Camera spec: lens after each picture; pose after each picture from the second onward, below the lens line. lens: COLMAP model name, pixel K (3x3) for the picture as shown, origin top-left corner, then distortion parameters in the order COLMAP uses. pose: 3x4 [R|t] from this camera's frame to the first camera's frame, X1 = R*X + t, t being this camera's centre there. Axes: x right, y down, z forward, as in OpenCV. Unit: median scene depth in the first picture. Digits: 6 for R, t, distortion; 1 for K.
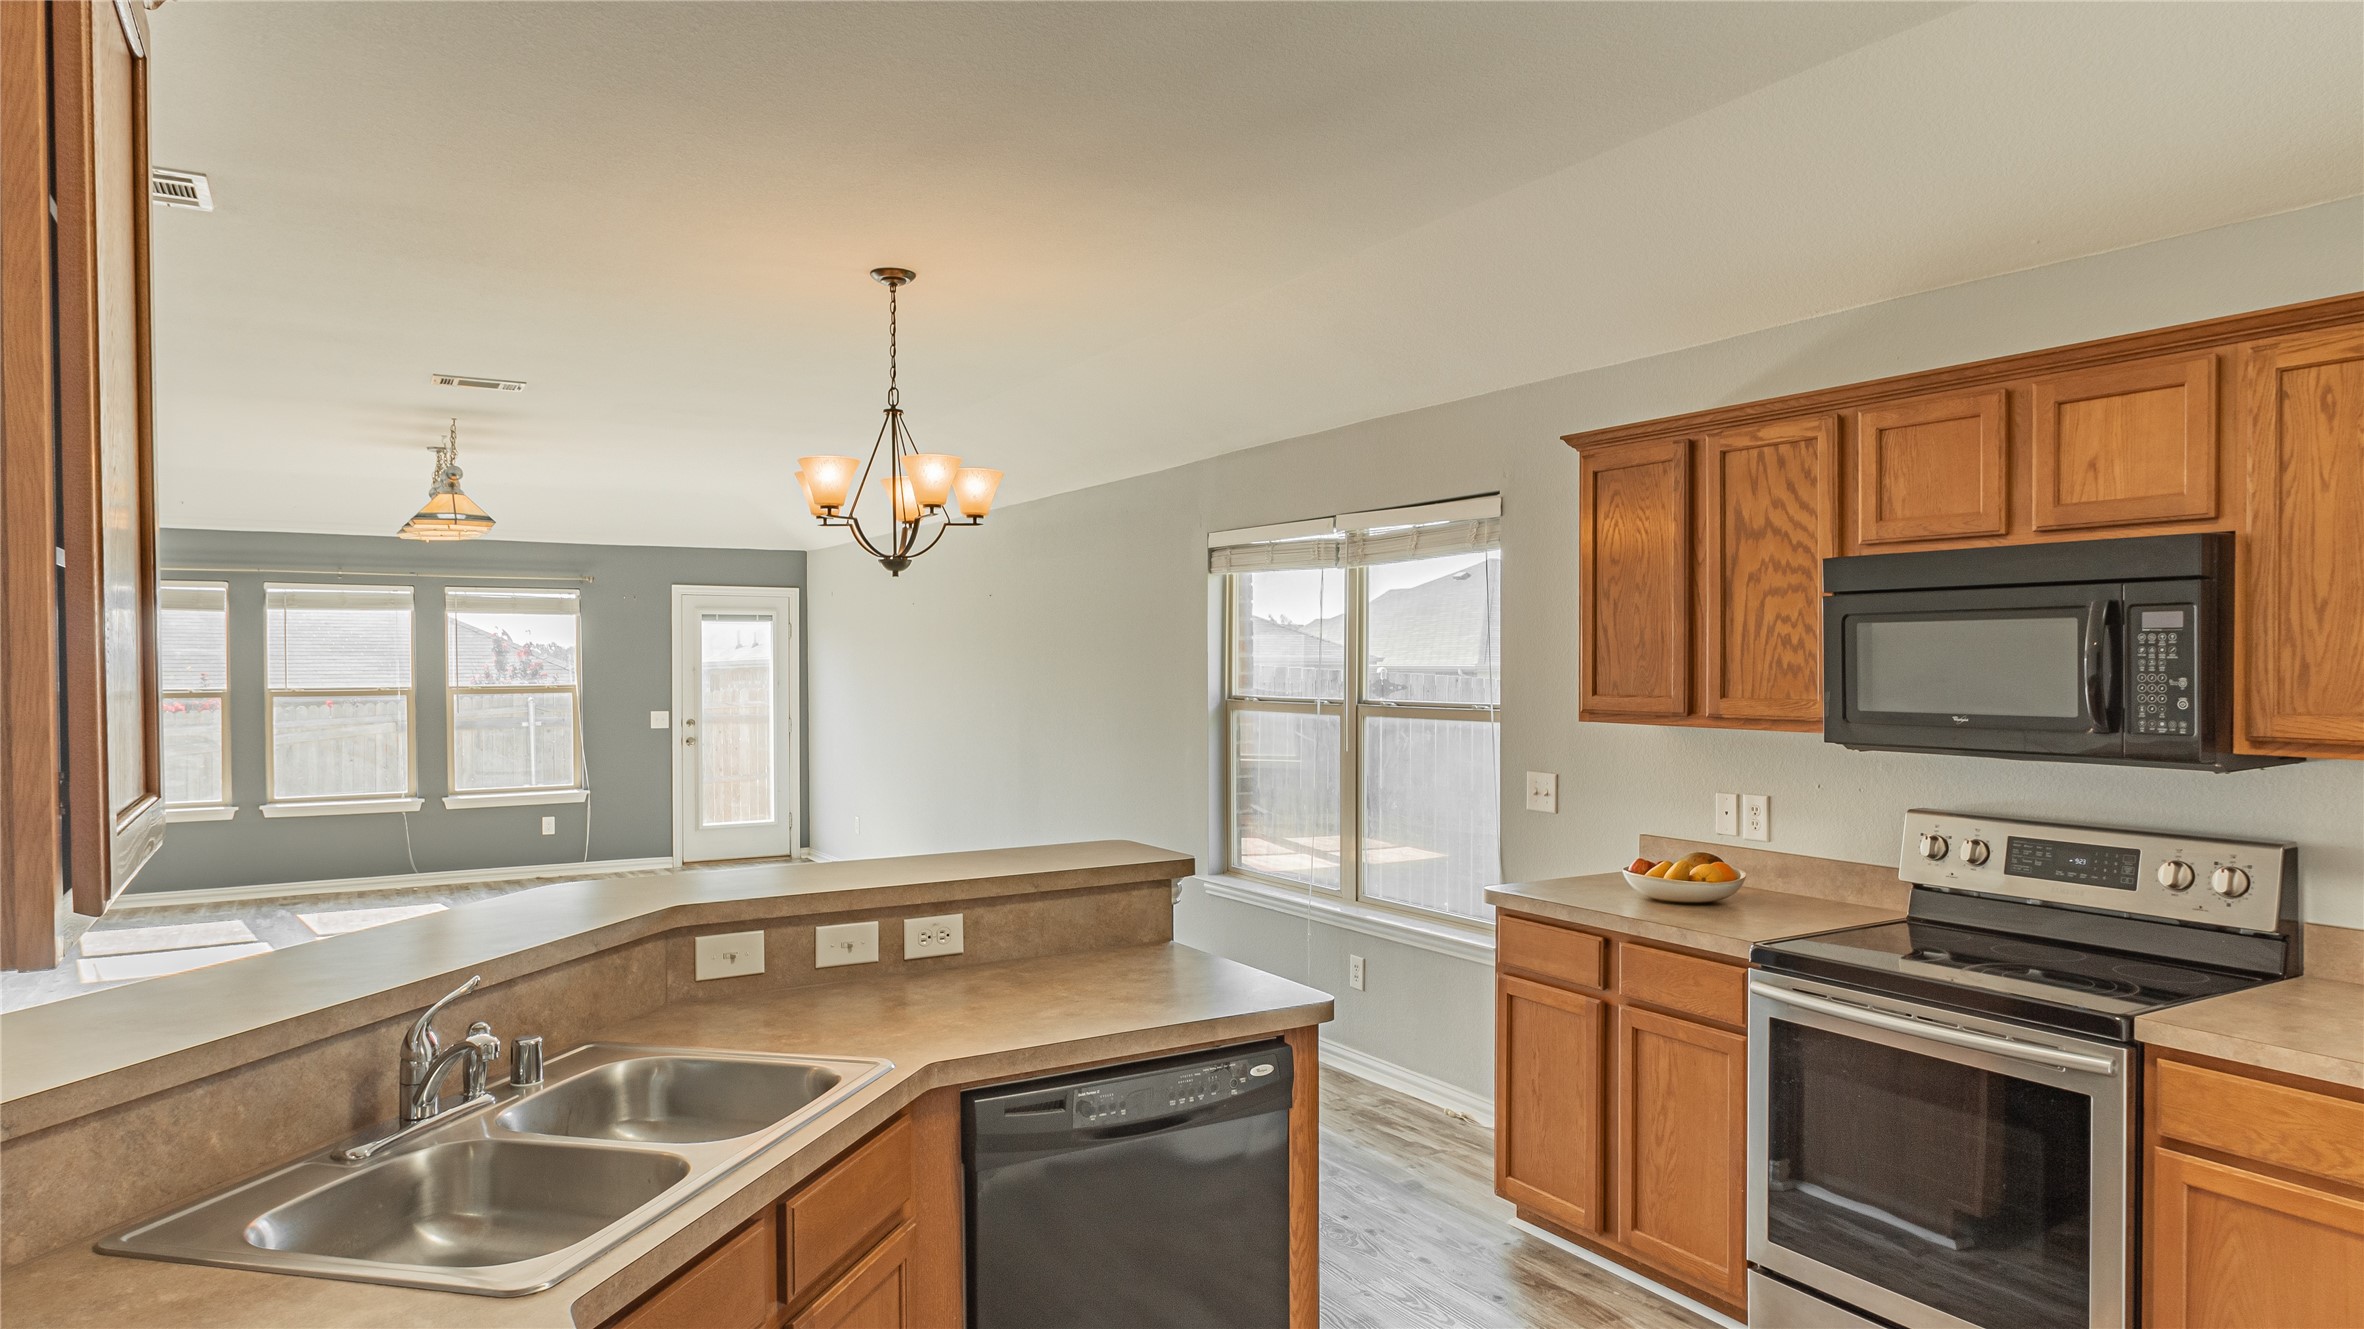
lens RADIAL K [[1438.7, 0, 1180.7], [0, 1438.7, 674.0], [0, 0, 1]] dist [0.001138, 0.001643]
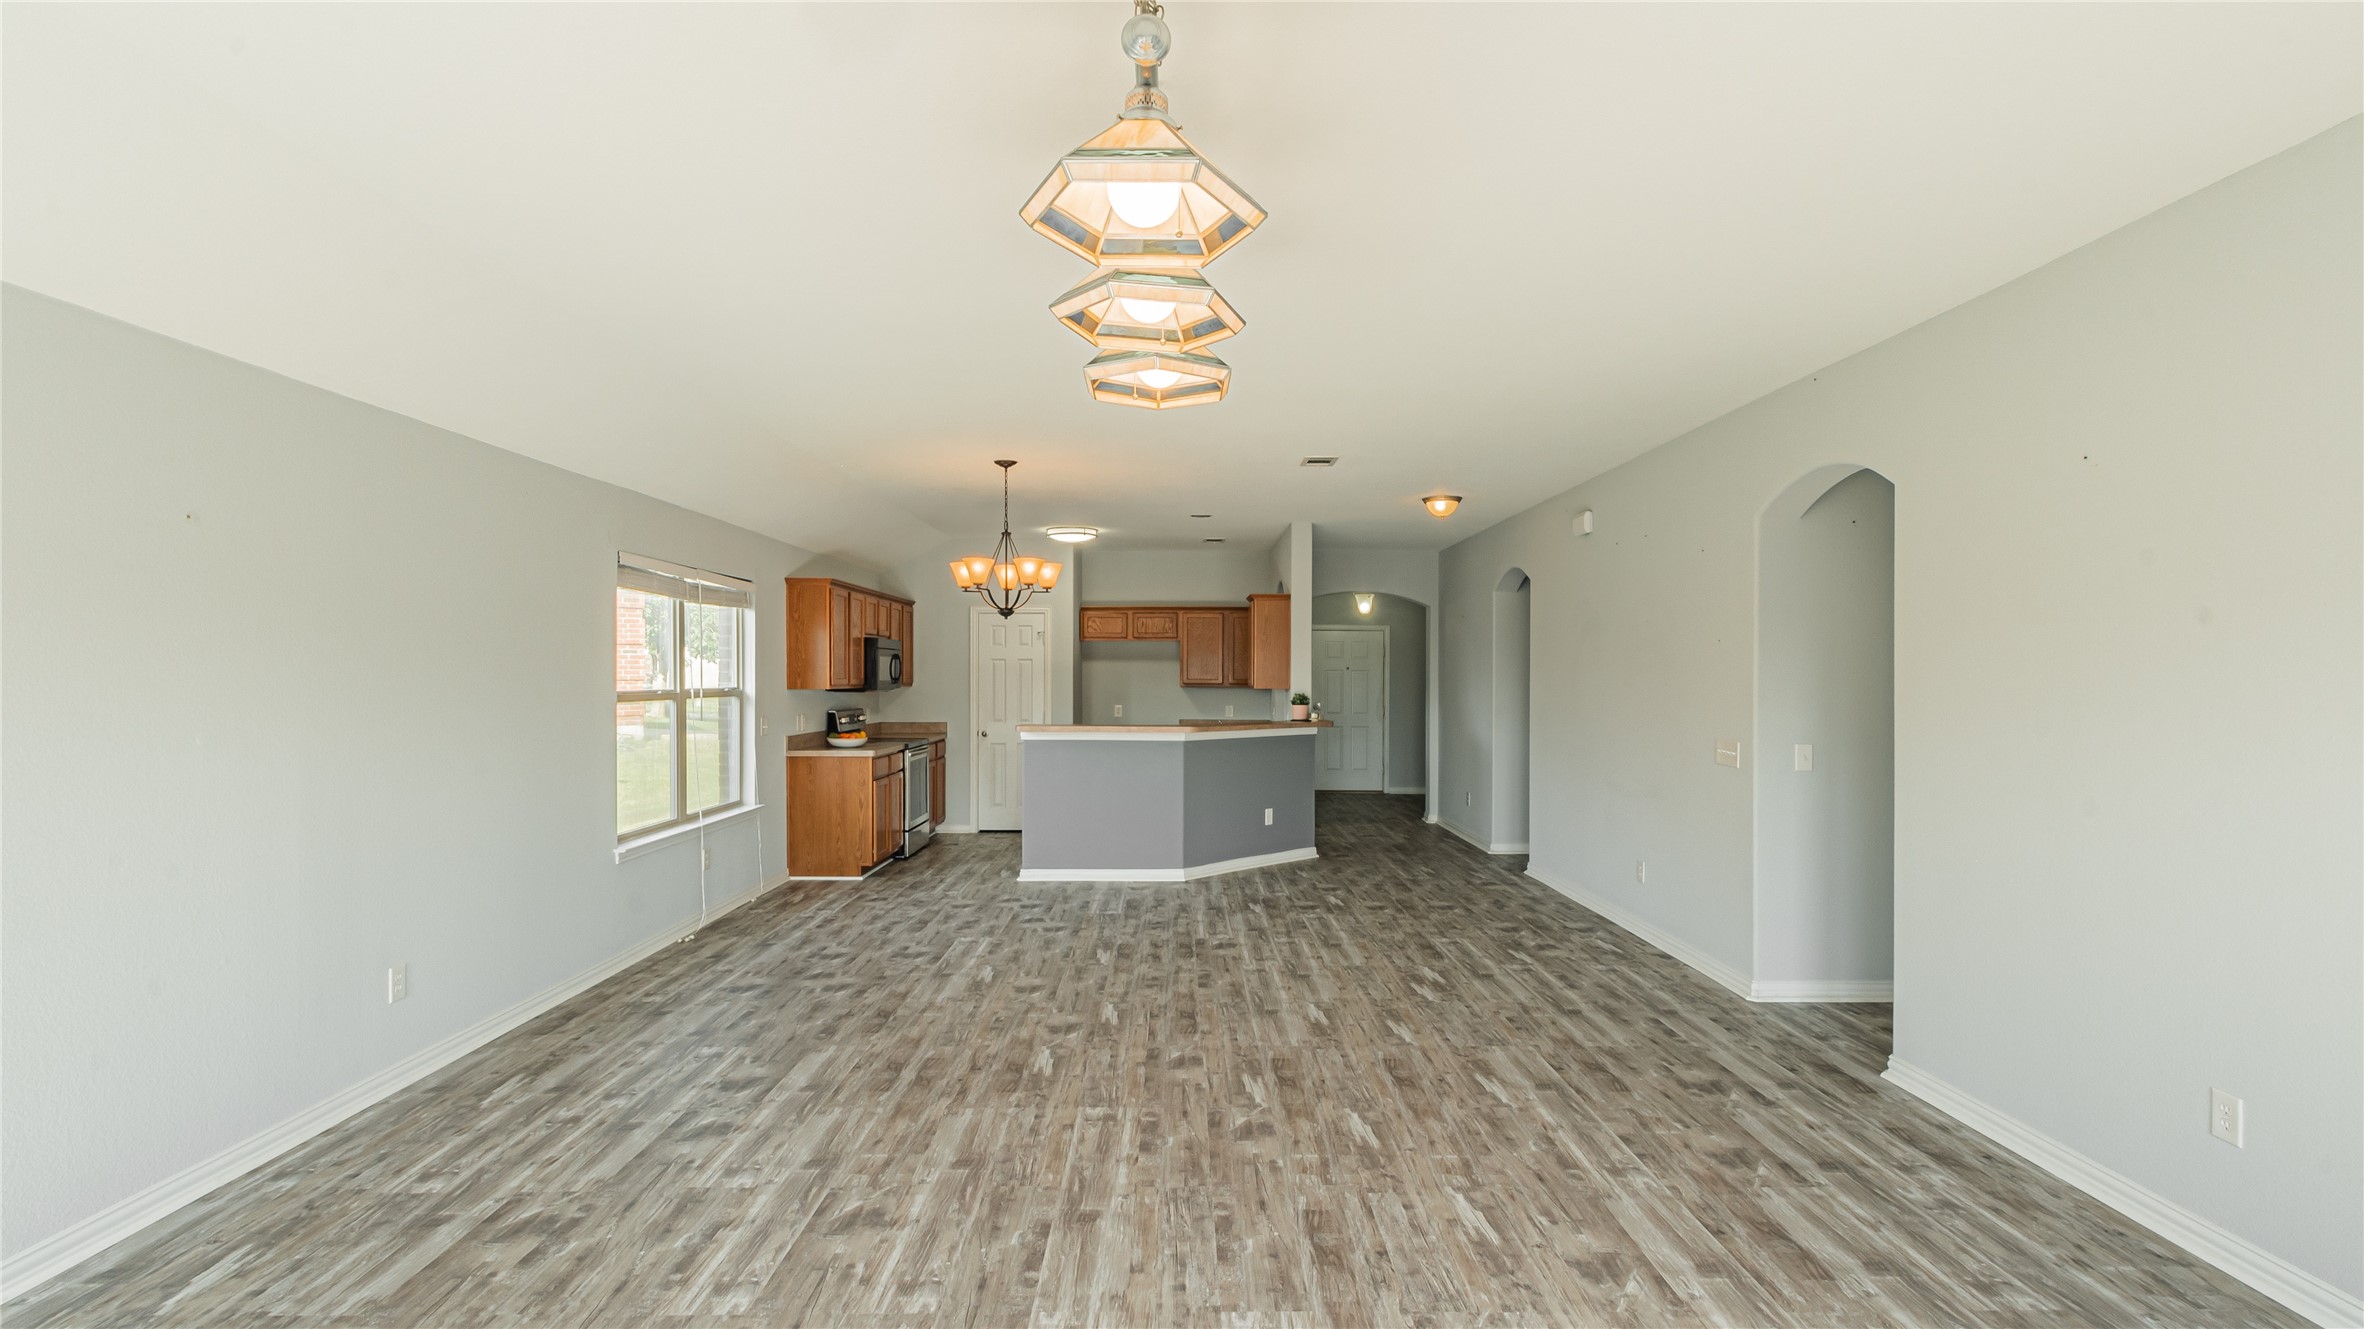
lens RADIAL K [[1111.9, 0, 1207.7], [0, 1111.9, 668.5], [0, 0, 1]] dist [0.009420, -0.005436]
pose [[-0.872983, 0.005483, 0.487719, -1.138464], [0.007483, 0.999970, 0.002153, -0.002921], [-0.487693, 0.005529, -0.872998, 2.132620]]
